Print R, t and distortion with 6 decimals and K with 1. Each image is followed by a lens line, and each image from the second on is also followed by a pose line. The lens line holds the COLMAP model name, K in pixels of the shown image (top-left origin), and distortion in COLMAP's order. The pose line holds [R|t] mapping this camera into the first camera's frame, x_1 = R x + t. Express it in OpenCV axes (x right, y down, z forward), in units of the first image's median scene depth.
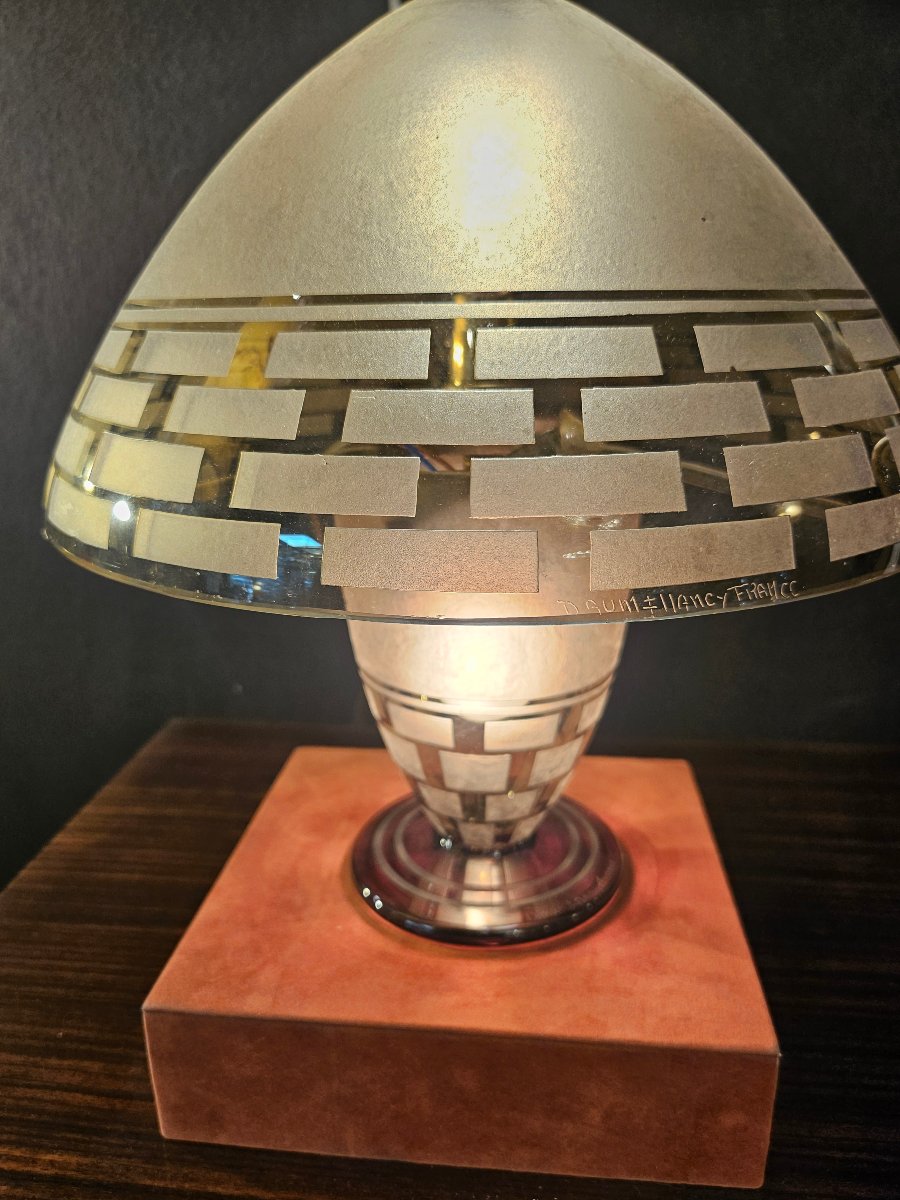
lens RADIAL K [[937.8, 0, 450.0], [0, 937.8, 600.0], [0, 0, 1]] dist [0.007198, -0.059735]
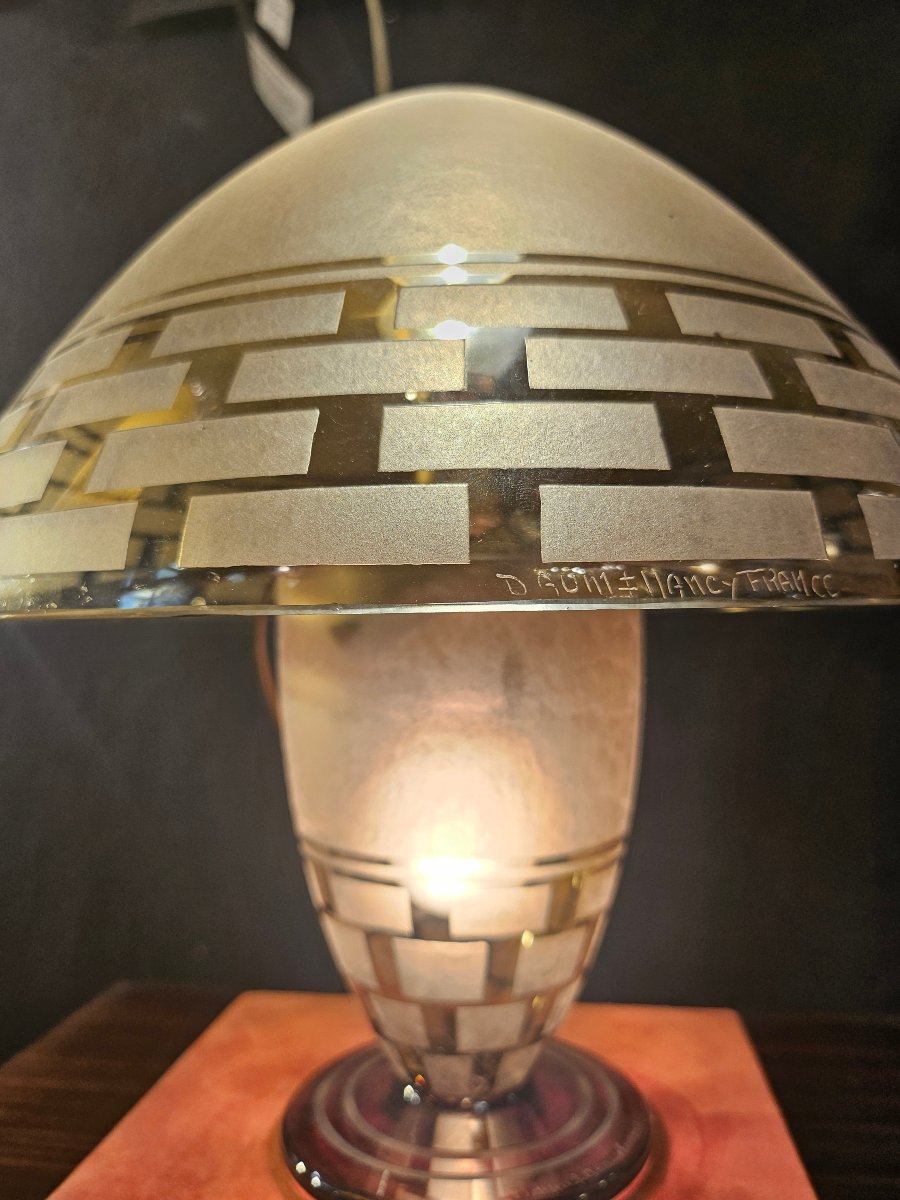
lens RADIAL K [[937.8, 0, 450.0], [0, 937.8, 600.0], [0, 0, 1]] dist [0.007198, -0.059735]
pose [[0.999414, -0.008173, -0.033246, 0.058538], [-0.003429, 0.942304, -0.334739, 0.147401], [0.034063, 0.334657, 0.941724, 0.187443]]
